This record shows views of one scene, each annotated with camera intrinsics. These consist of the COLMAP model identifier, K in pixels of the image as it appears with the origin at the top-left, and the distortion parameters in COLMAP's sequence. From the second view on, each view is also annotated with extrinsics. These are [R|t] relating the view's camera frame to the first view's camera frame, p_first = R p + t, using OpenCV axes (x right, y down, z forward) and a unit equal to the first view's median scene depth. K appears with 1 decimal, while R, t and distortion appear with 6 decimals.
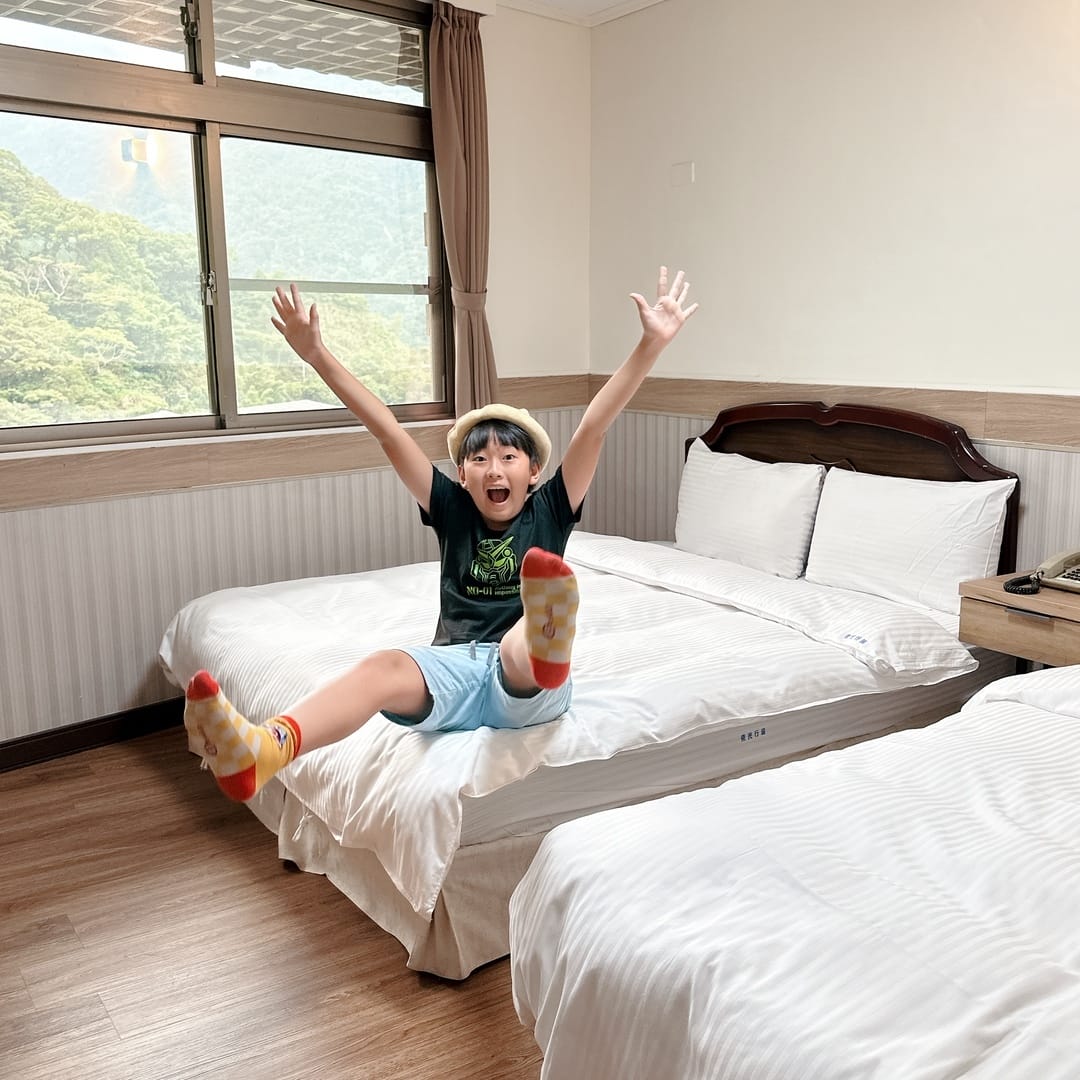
lens RADIAL K [[1109.7, 0, 540.0], [0, 1109.7, 540.0], [0, 0, 1]] dist [0.128126, -0.212944]
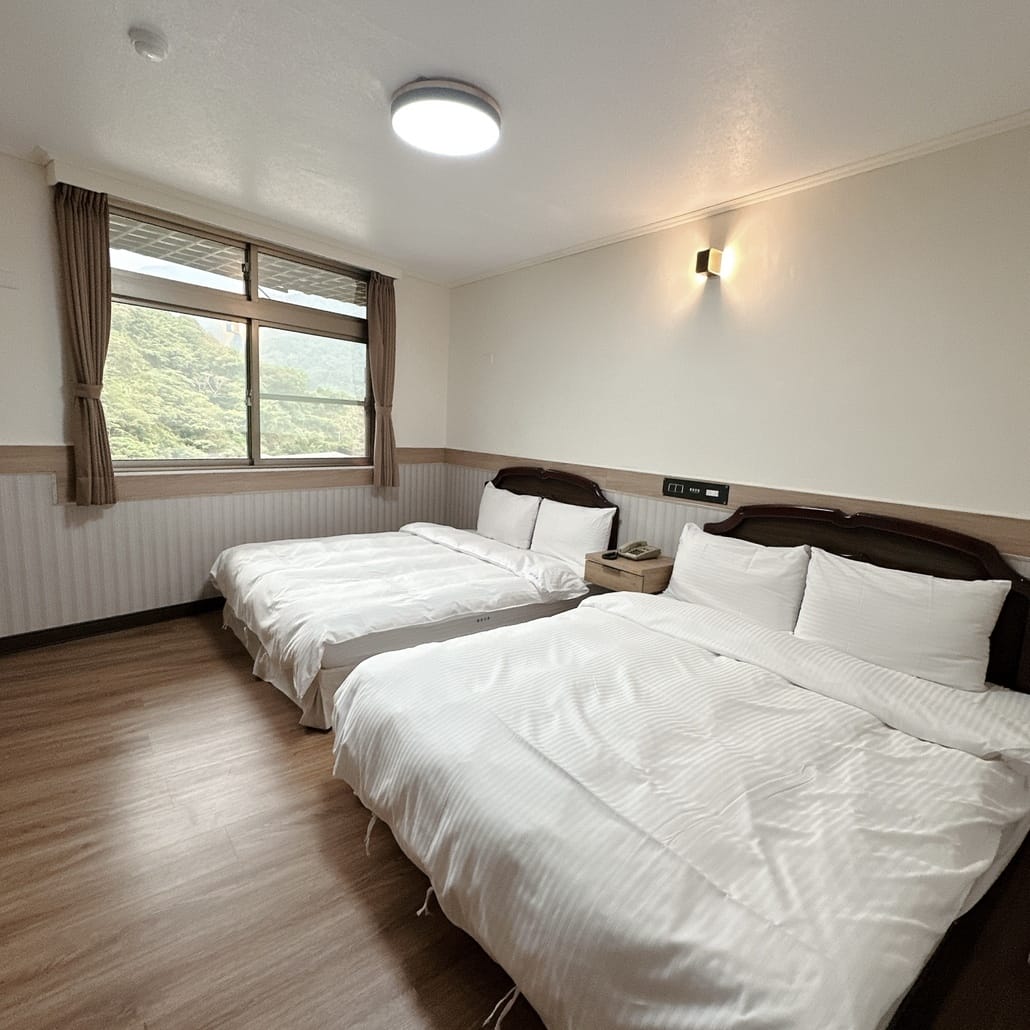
lens RADIAL K [[552.0, 0, 515.0], [0, 552.0, 515.0], [0, 0, 1]] dist [0.000033, 0.000382]
pose [[0.994092, 0.045727, 0.098443, 0.103770], [-0.043288, 0.998704, -0.026777, -0.002122], [-0.099540, 0.022357, 0.994782, -0.054059]]
